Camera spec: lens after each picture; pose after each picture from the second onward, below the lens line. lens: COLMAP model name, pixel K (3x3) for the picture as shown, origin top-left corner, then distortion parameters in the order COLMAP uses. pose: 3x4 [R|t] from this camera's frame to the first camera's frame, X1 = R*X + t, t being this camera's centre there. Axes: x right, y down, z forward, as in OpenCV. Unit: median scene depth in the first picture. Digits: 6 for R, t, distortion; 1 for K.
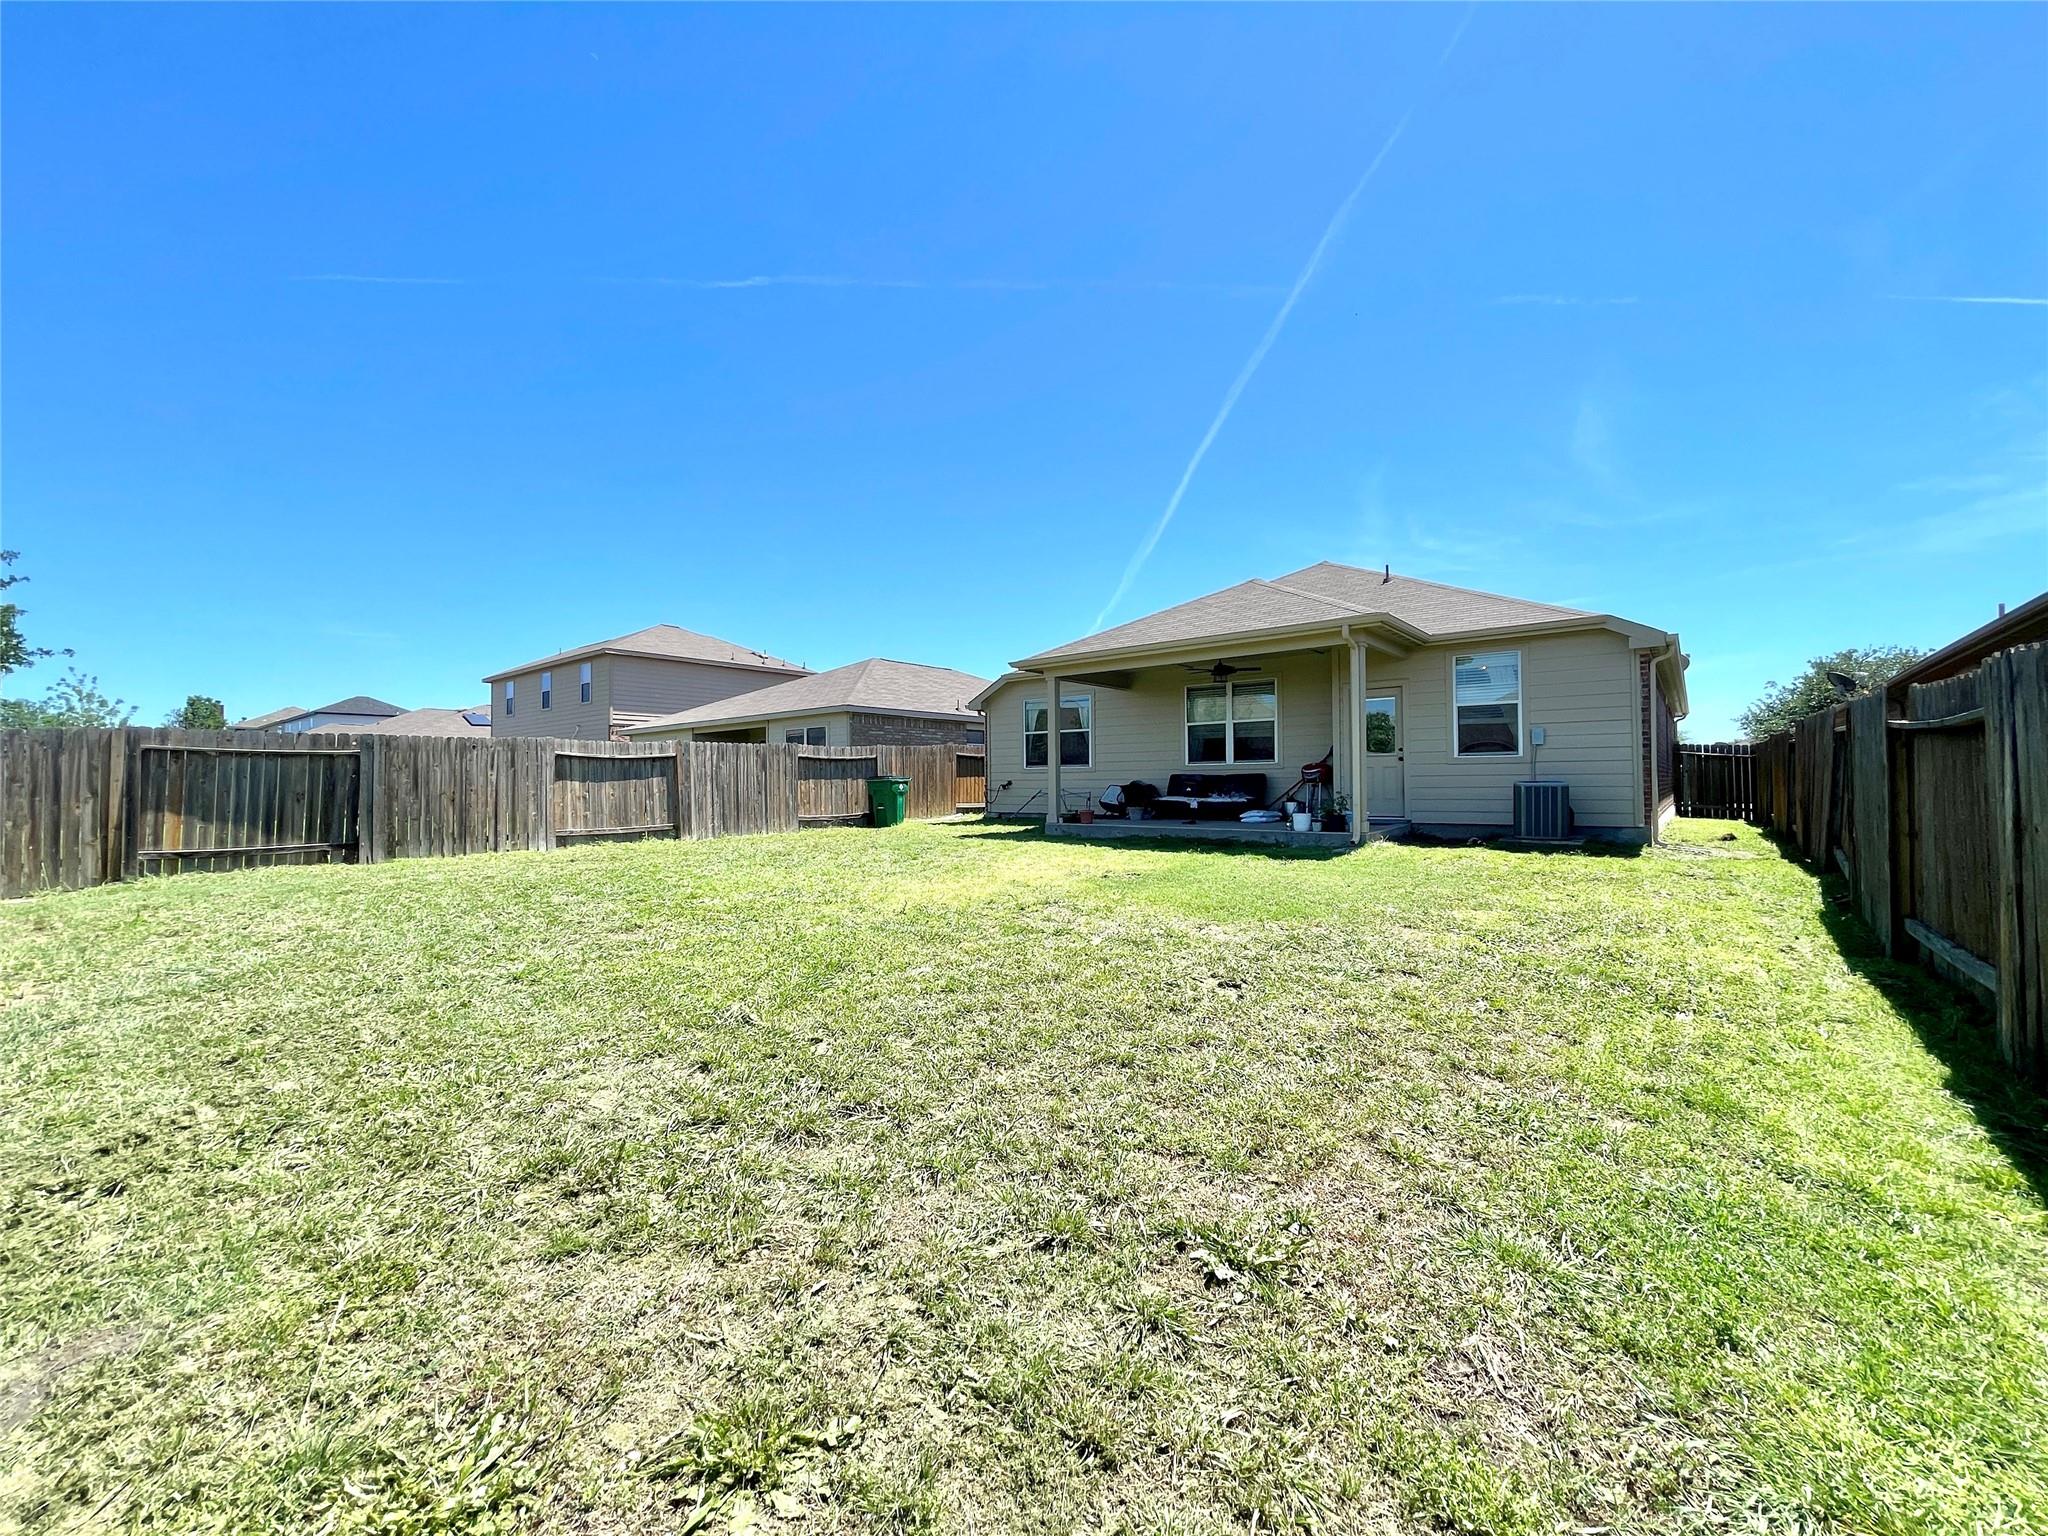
lens RADIAL K [[830.9, 0, 1028.2], [0, 830.9, 759.0], [0, 0, 1]] dist [-0.000088, 0.000715]
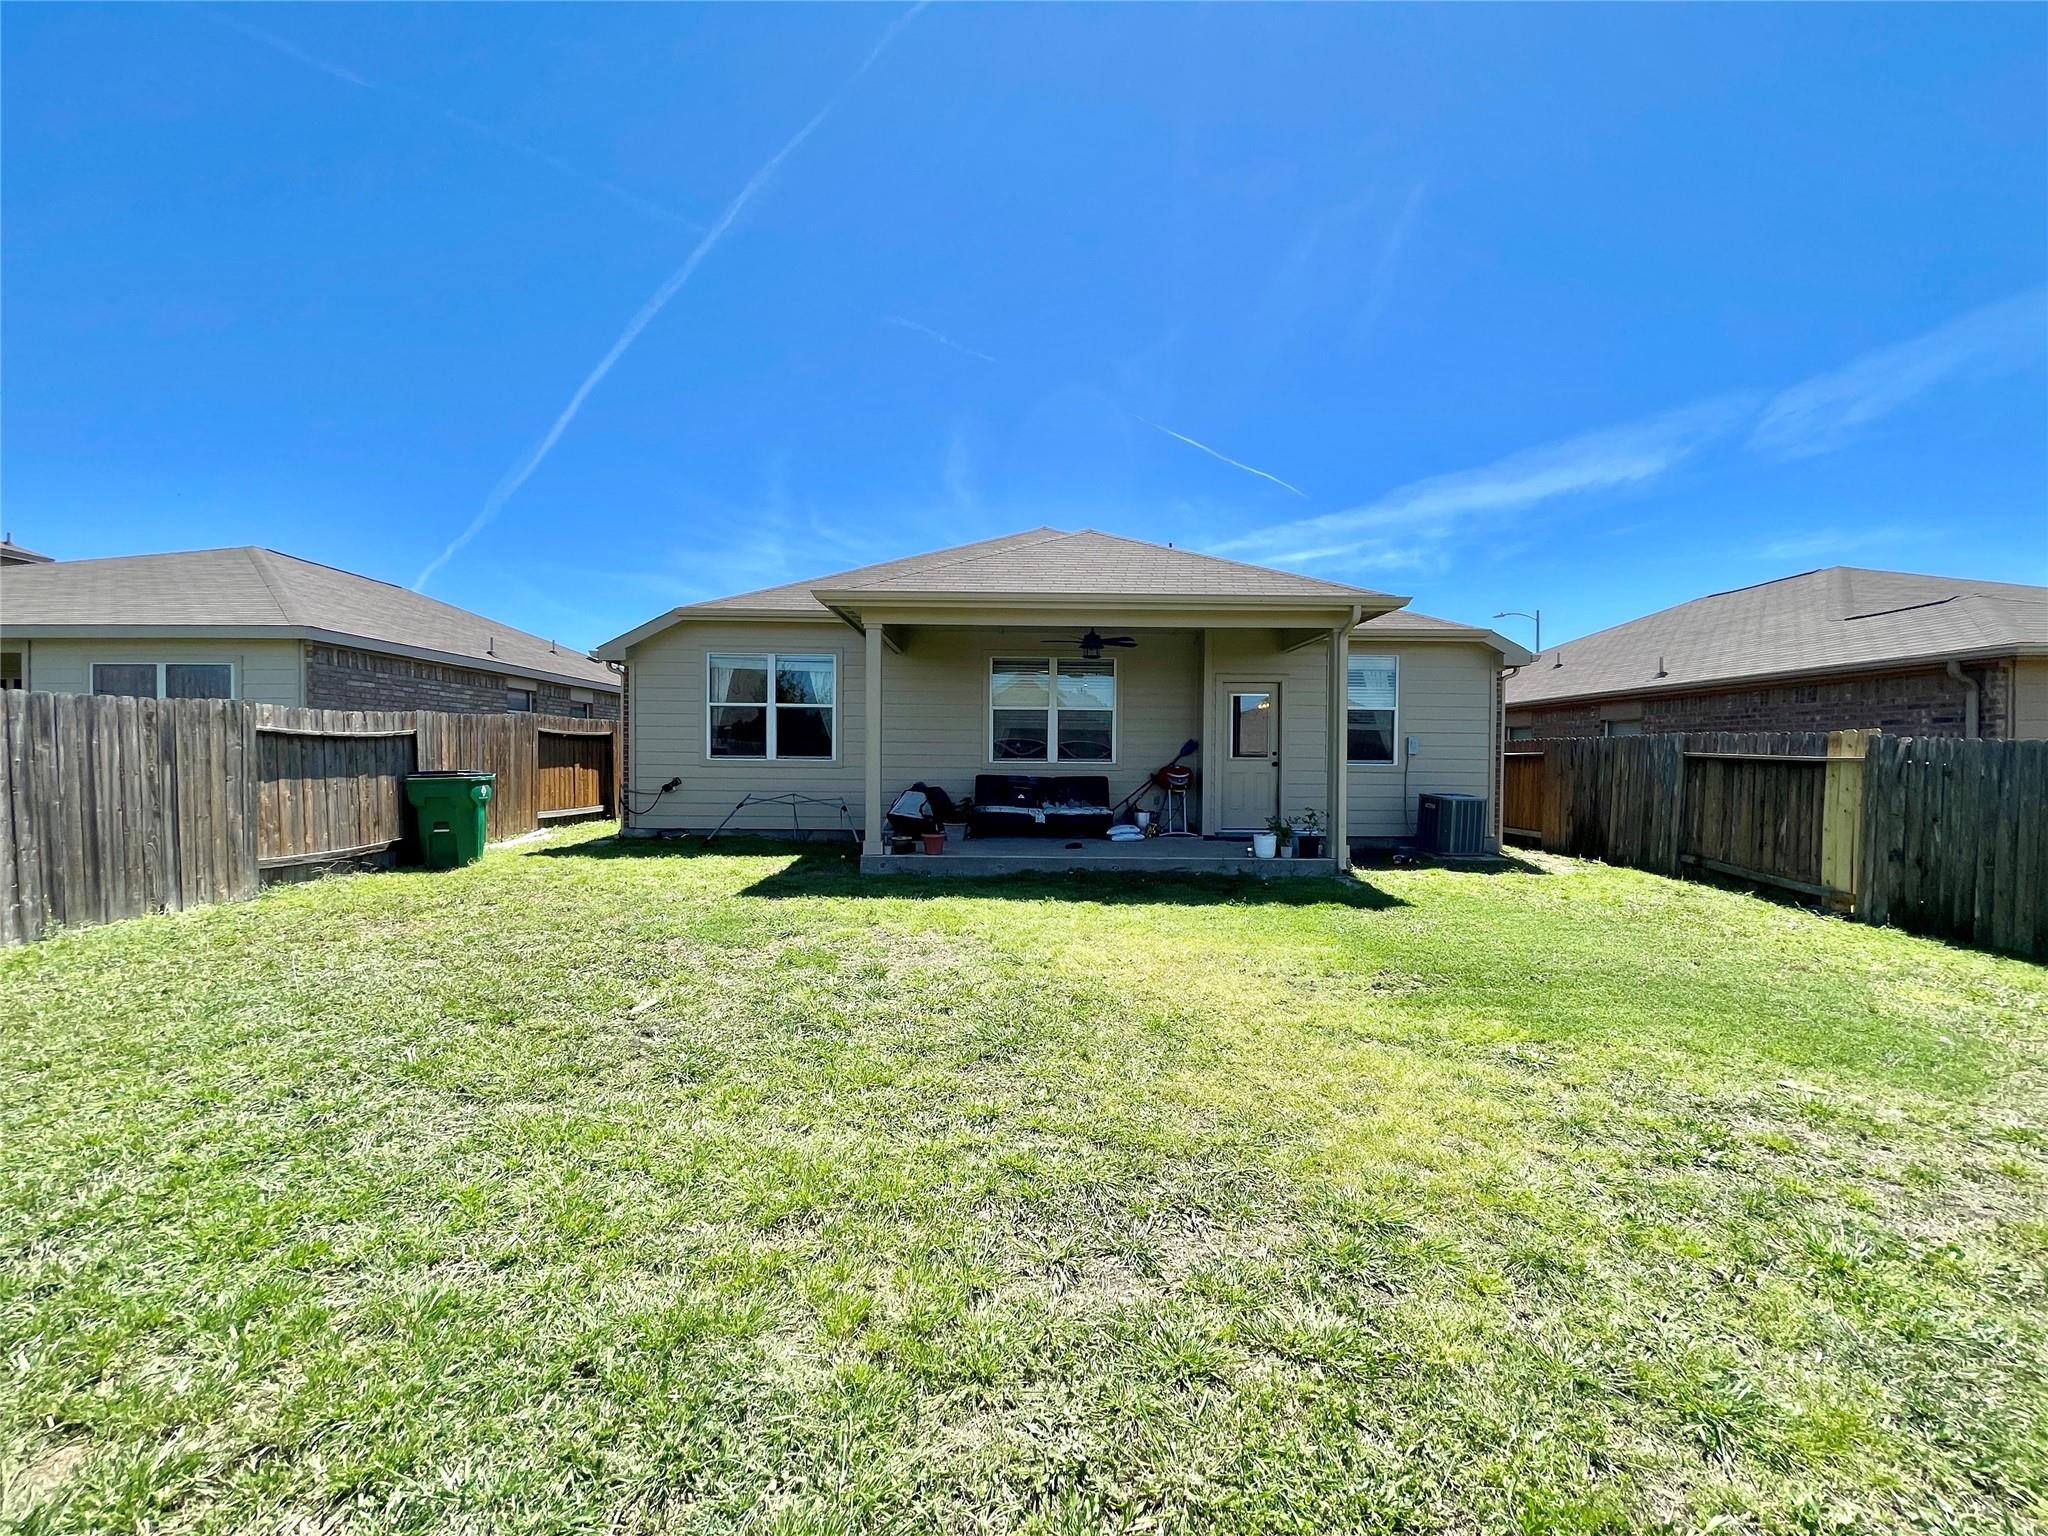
lens RADIAL K [[830.9, 0, 1021.6], [0, 830.9, 774.5], [0, 0, 1]] dist [-0.000088, 0.000715]
pose [[0.766719, 0.001886, 0.641980, -0.268853], [-0.034529, 0.998669, 0.038305, -0.011587], [-0.641053, -0.051536, 0.765764, 0.413271]]
